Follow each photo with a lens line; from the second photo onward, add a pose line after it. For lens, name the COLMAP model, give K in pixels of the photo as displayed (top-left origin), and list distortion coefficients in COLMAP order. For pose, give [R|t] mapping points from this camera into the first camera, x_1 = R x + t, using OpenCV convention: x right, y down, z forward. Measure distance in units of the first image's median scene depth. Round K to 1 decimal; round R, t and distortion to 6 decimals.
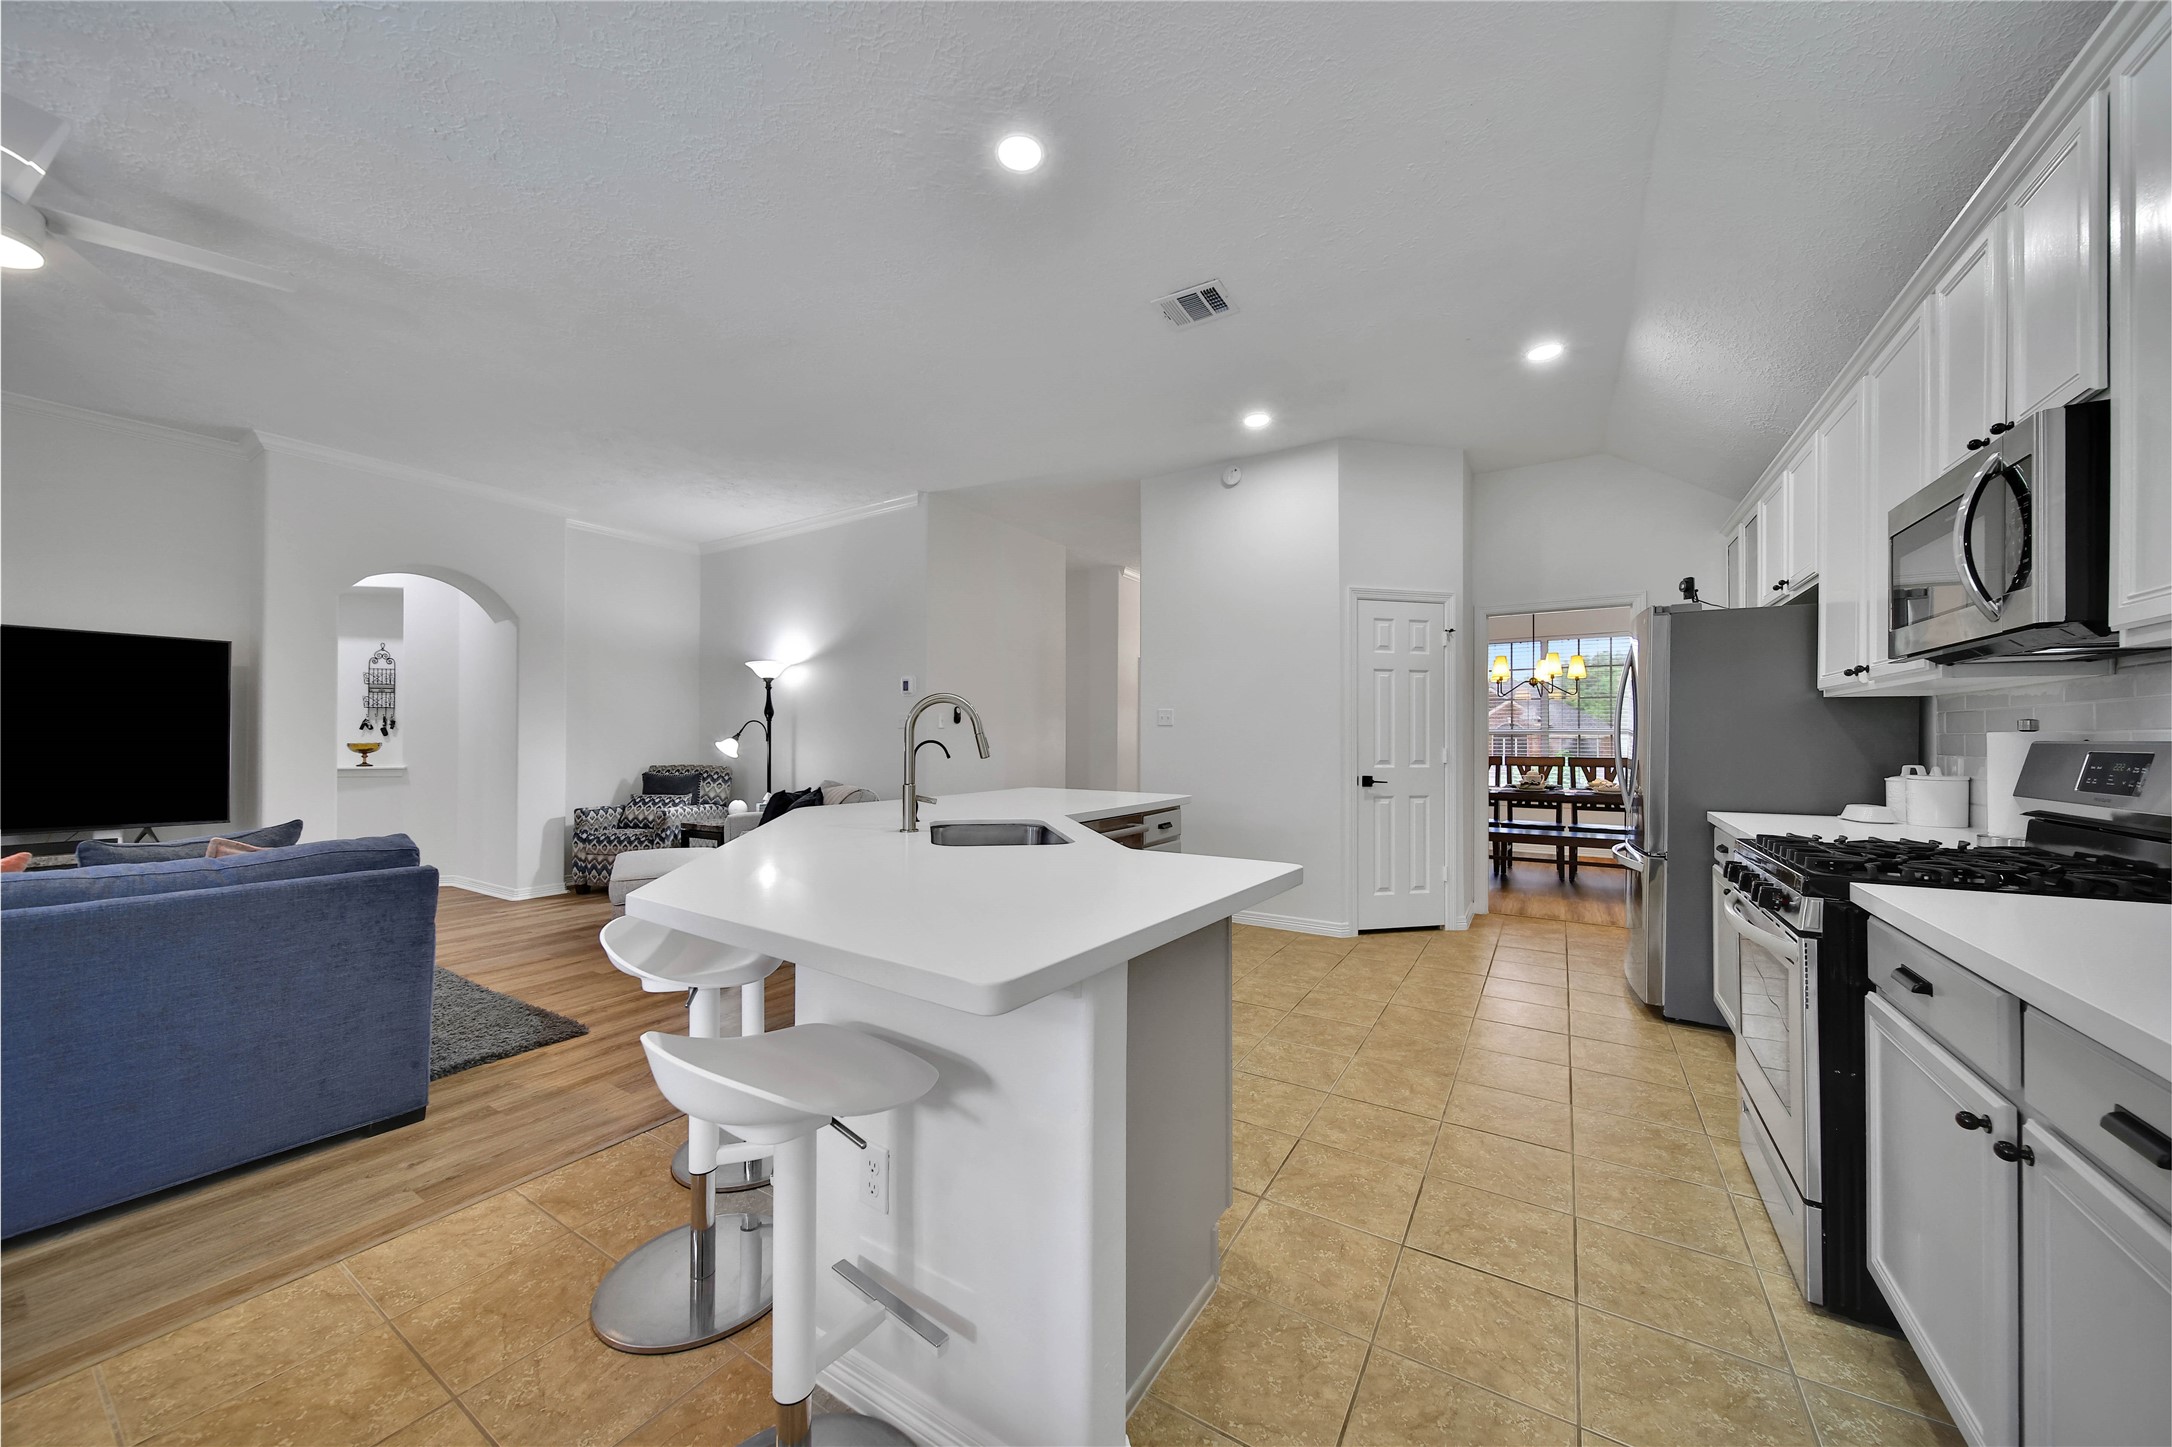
lens RADIAL K [[757.9, 0, 1079.8], [0, 757.9, 734.2], [0, 0, 1]] dist [-0.001151, -0.001107]
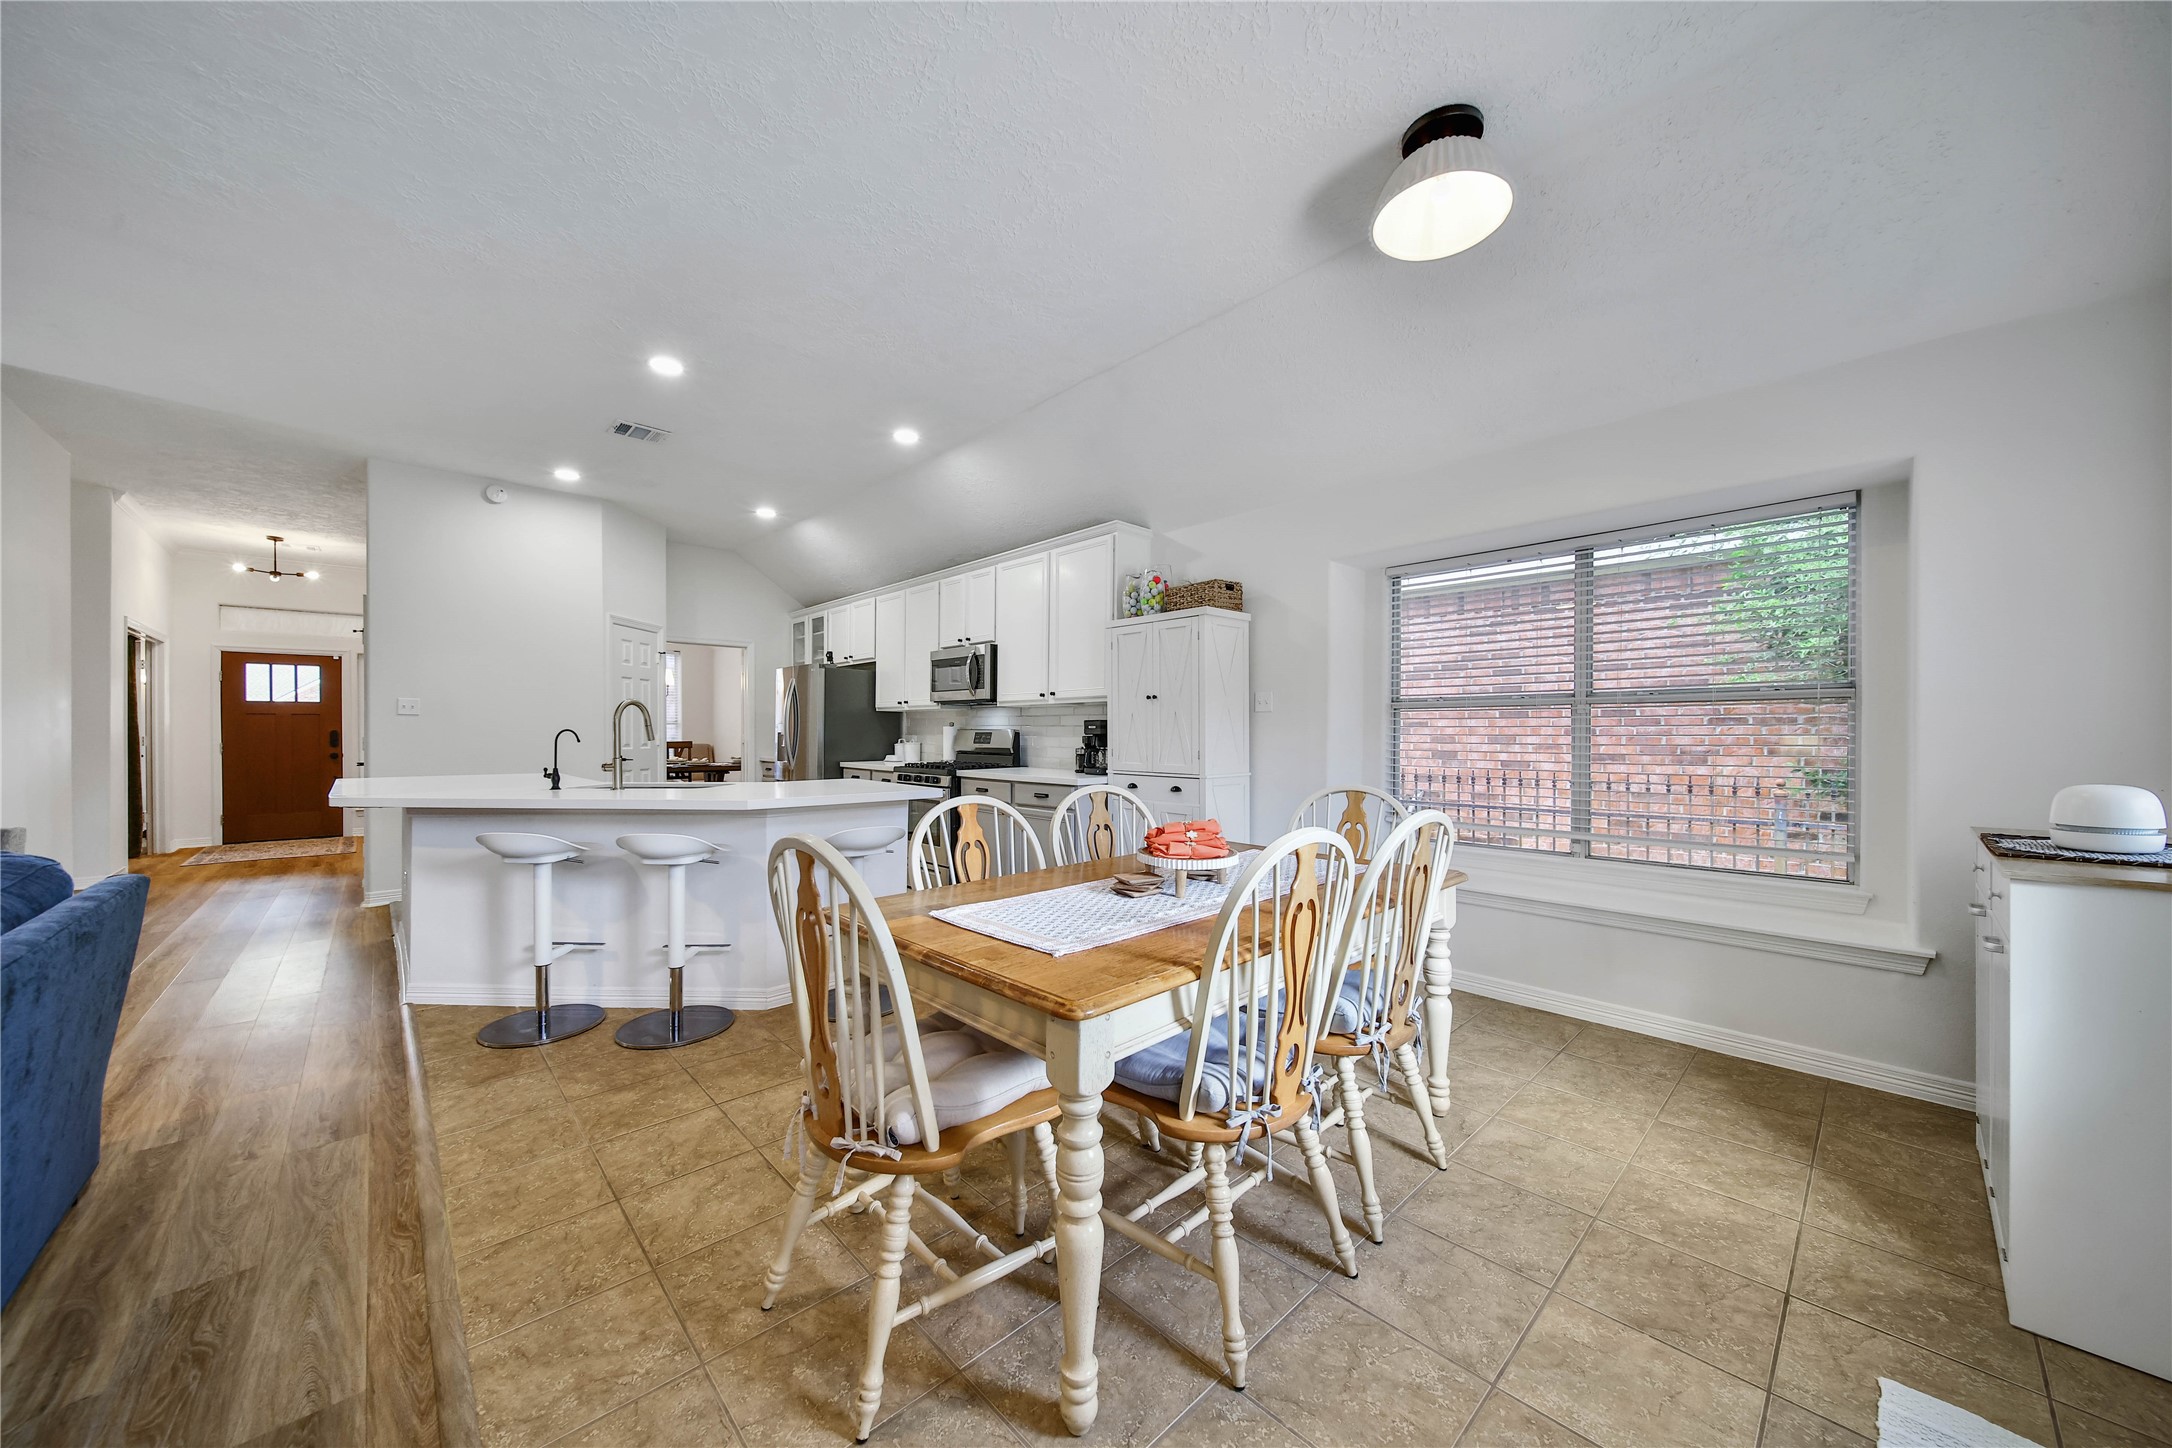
lens RADIAL K [[757.9, 0, 1082.1], [0, 757.9, 735.8], [0, 0, 1]] dist [-0.001151, -0.001107]
pose [[0.249016, -0.008768, 0.968460, -0.709023], [-0.007596, 0.999911, 0.011006, -0.000961], [-0.968470, -0.010097, 0.248927, -0.134451]]
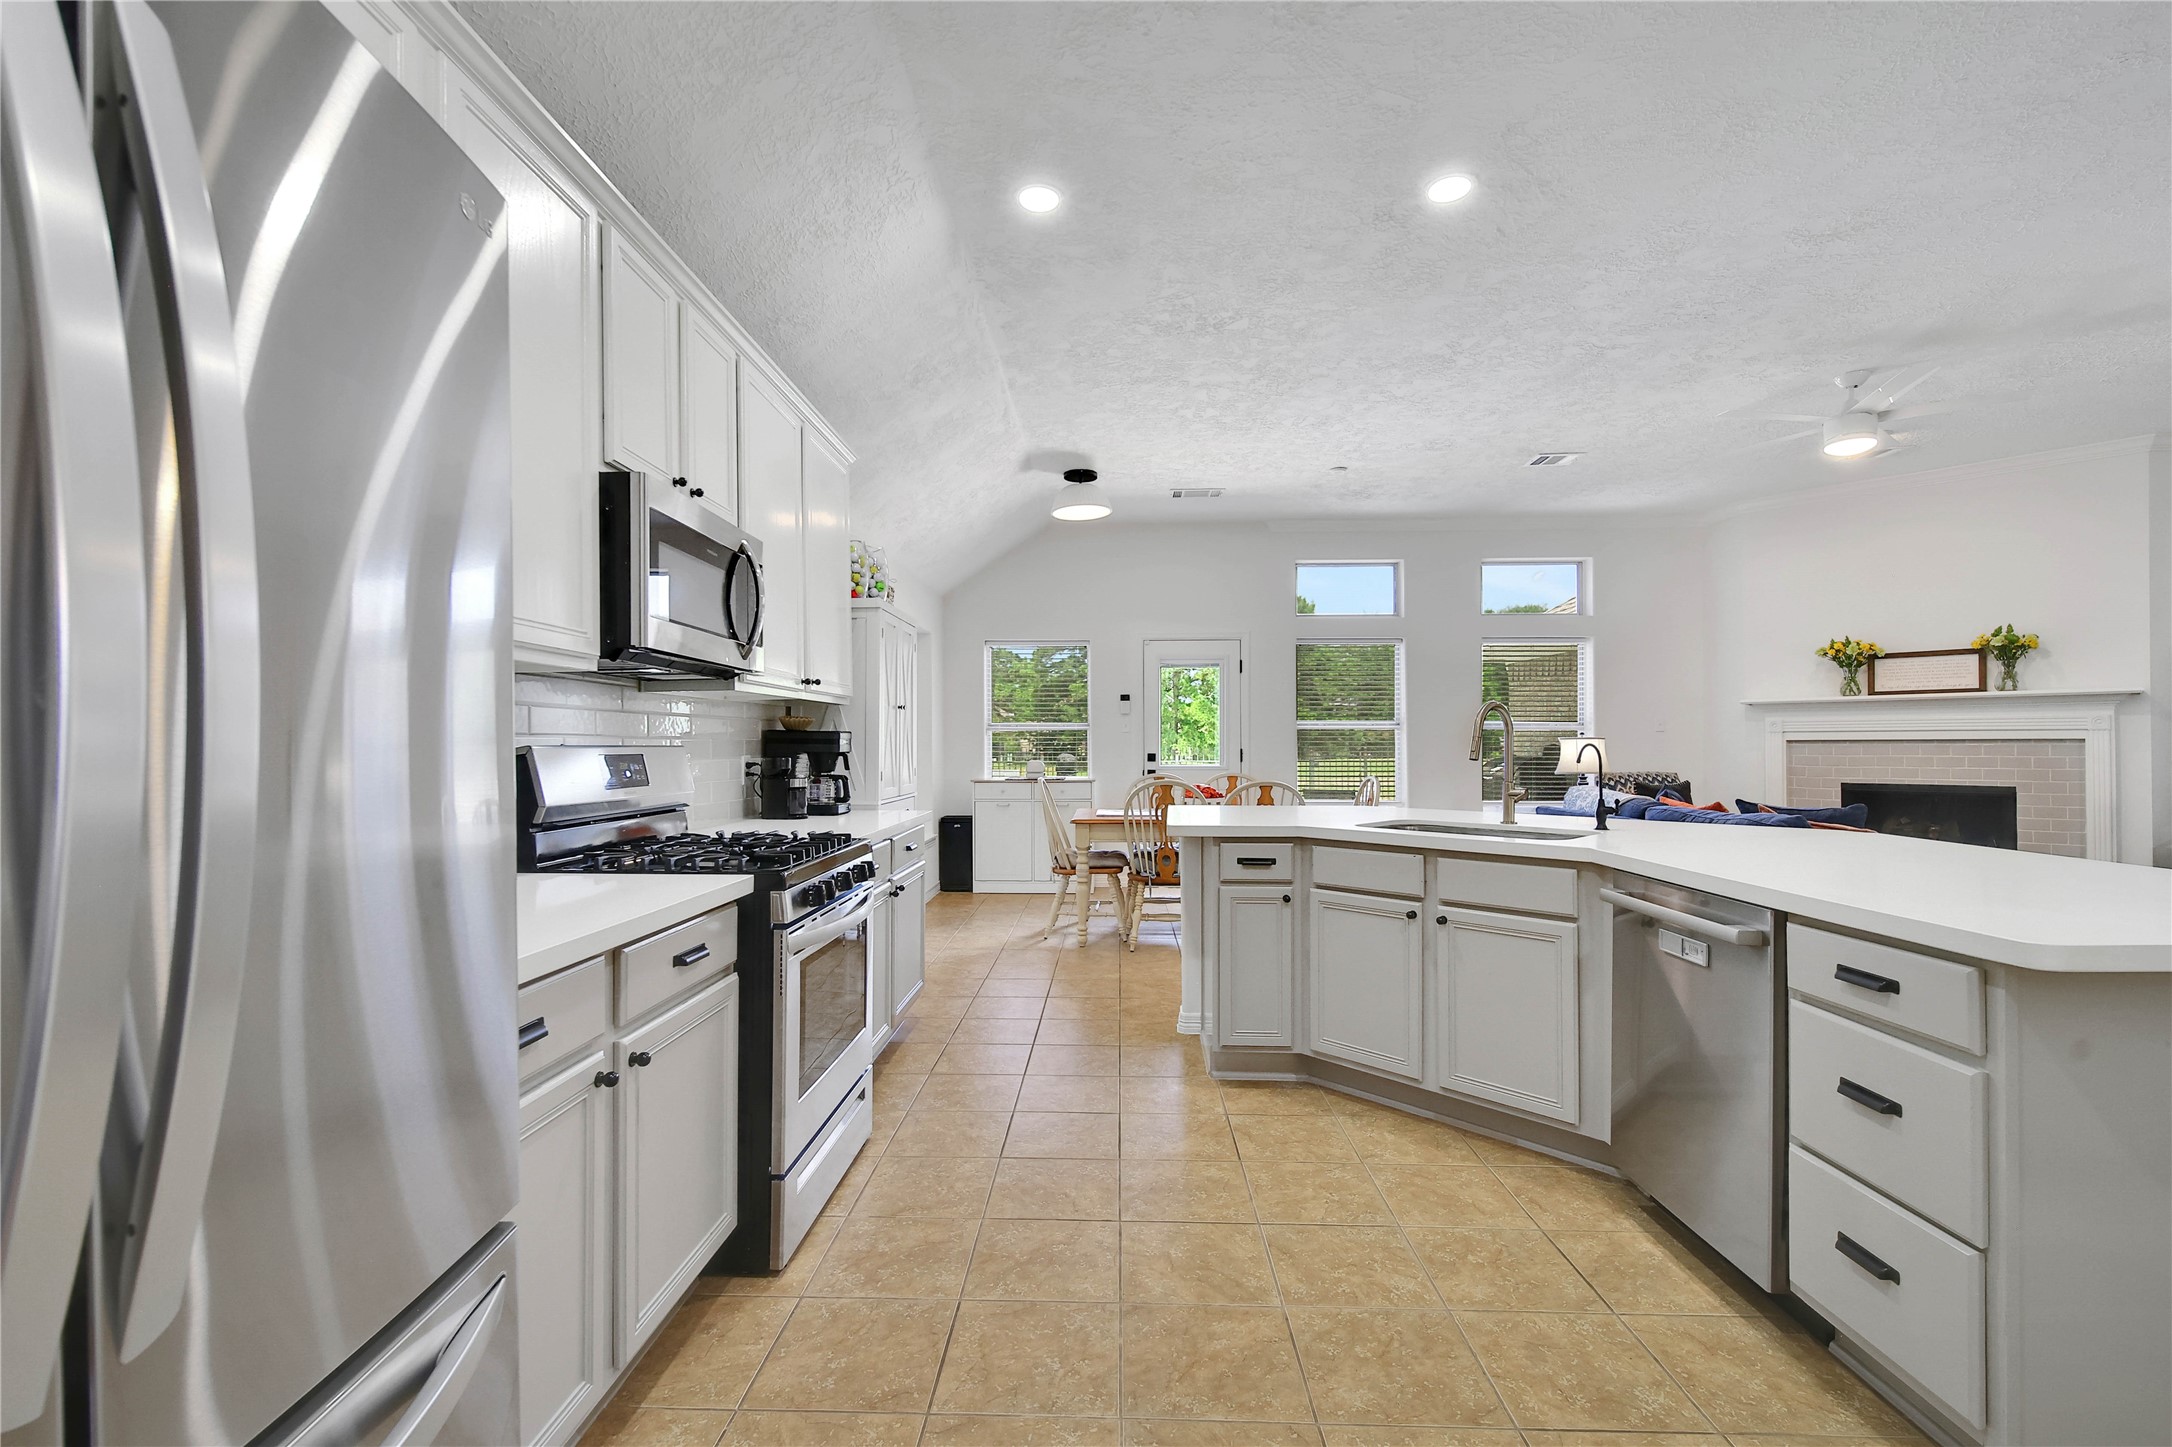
lens RADIAL K [[939.6, 0, 1083.1], [0, 939.6, 738.9], [0, 0, 1]] dist [0.000464, 0.000170]
pose [[-0.863509, -0.002504, -0.504327, 0.507963], [0.005292, 0.999888, -0.014026, 0.008290], [0.504306, -0.014780, -0.863399, 0.924694]]
